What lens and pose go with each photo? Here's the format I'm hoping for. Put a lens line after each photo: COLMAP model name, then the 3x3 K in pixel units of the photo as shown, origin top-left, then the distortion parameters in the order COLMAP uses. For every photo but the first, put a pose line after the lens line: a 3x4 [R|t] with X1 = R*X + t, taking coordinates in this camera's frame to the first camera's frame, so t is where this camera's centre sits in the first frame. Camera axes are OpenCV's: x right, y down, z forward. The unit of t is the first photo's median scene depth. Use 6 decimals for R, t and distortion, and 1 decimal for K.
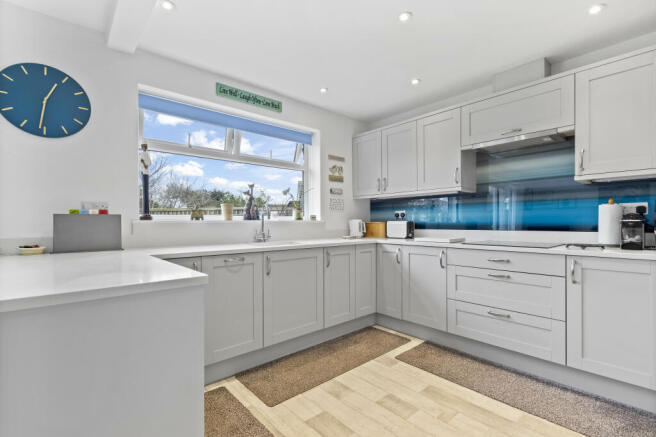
lens RADIAL K [[302.1, 0, 328.0], [0, 302.1, 218.5], [0, 0, 1]] dist [0.001994, 0.000055]
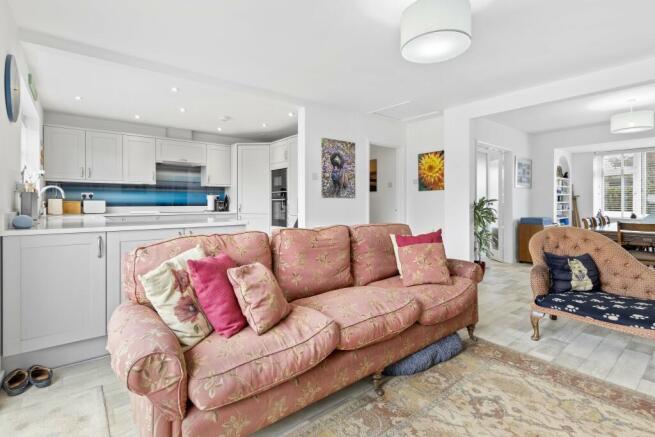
lens RADIAL K [[308.5, 0, 327.1], [0, 308.5, 204.5], [0, 0, 1]] dist [0.001075, -0.000081]
pose [[0.044210, -0.000627, 0.999022, -1.409332], [-0.011111, 0.999938, 0.001119, 0.016202], [-0.998960, -0.011150, 0.044200, -0.127977]]
